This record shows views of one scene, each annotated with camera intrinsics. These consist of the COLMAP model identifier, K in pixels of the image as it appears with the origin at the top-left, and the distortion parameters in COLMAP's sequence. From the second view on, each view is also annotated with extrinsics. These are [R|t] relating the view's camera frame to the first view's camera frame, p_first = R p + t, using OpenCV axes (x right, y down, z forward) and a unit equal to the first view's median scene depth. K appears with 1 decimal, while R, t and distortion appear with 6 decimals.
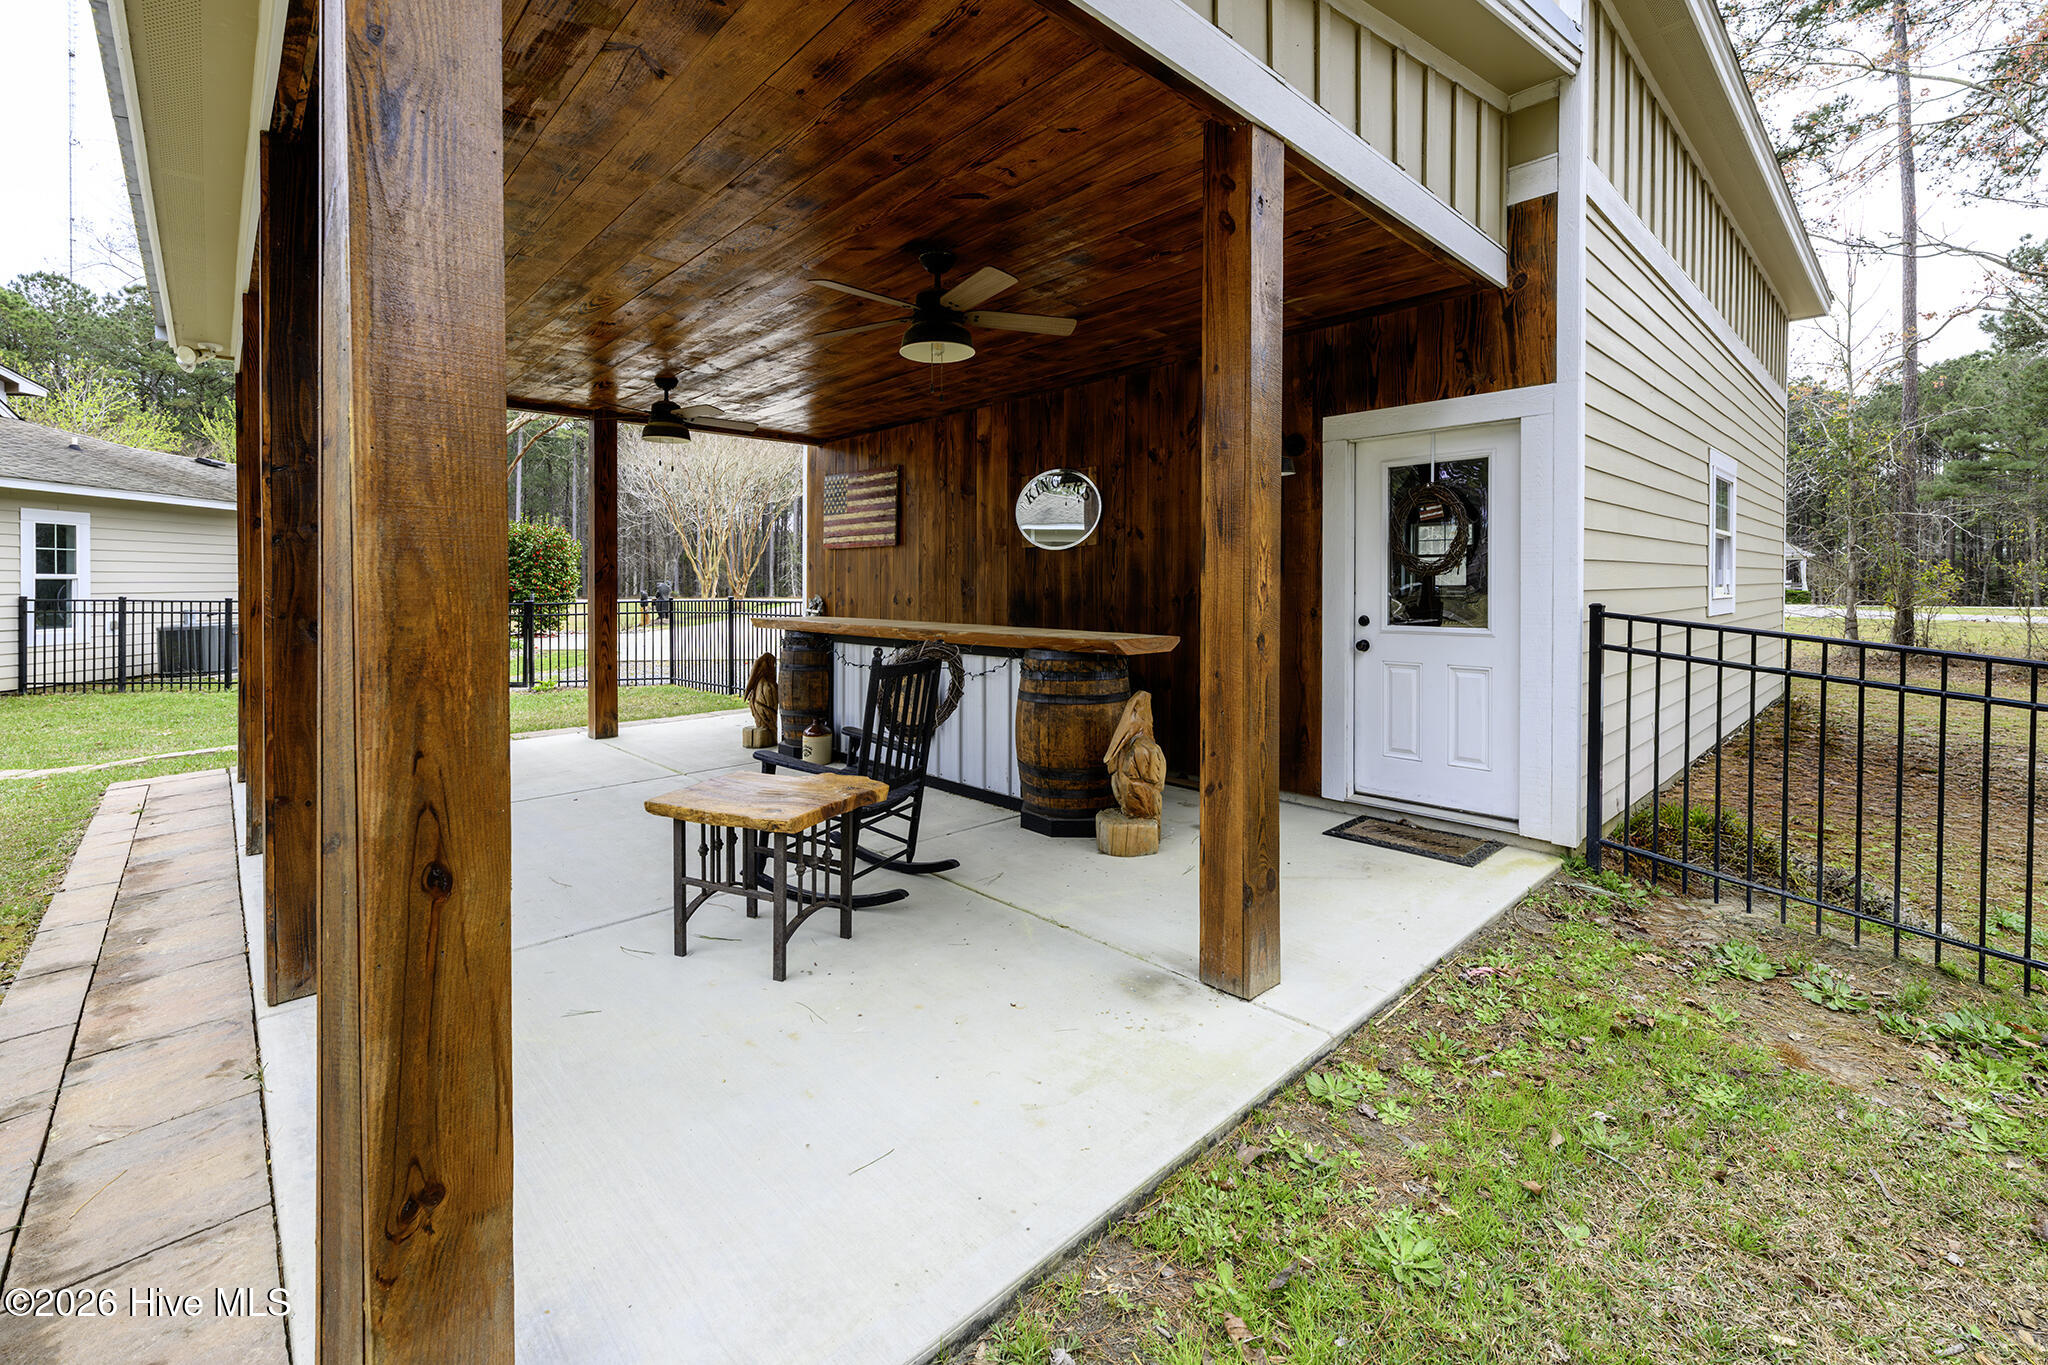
lens RADIAL K [[876.6, 0, 1025.6], [0, 876.6, 580.6], [0, 0, 1]] dist [0.002353, 0.000255]
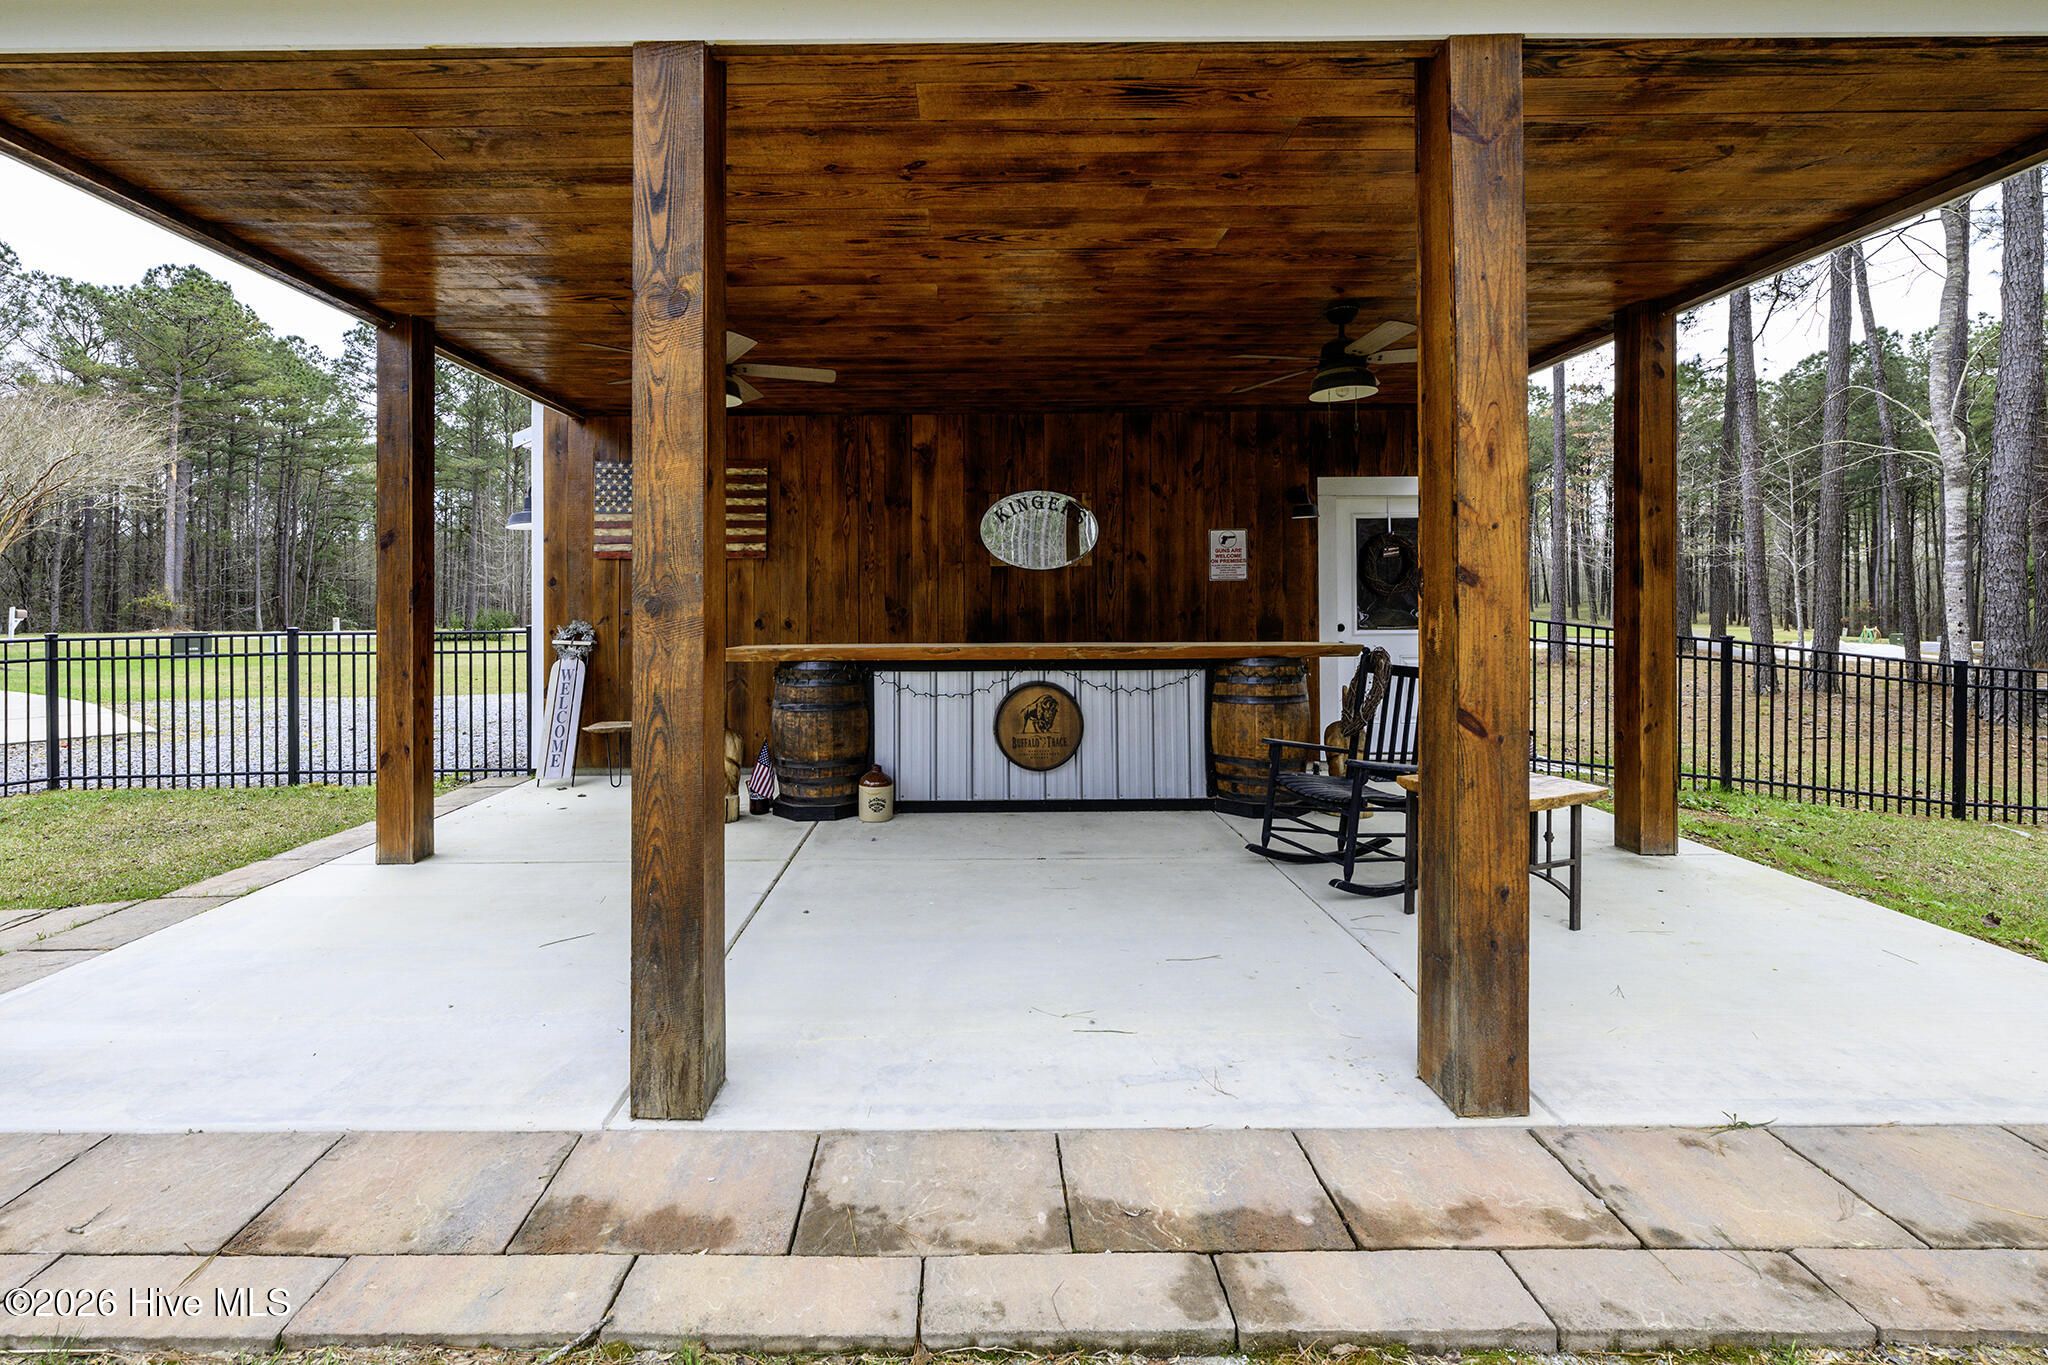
lens RADIAL K [[876.6, 0, 1025.6], [0, 876.6, 580.6], [0, 0, 1]] dist [0.002353, 0.000255]
pose [[0.680665, 0.018836, 0.732353, -0.748447], [0.003577, 0.999572, -0.029034, 0.007700], [-0.732586, 0.022382, 0.680306, 0.330139]]
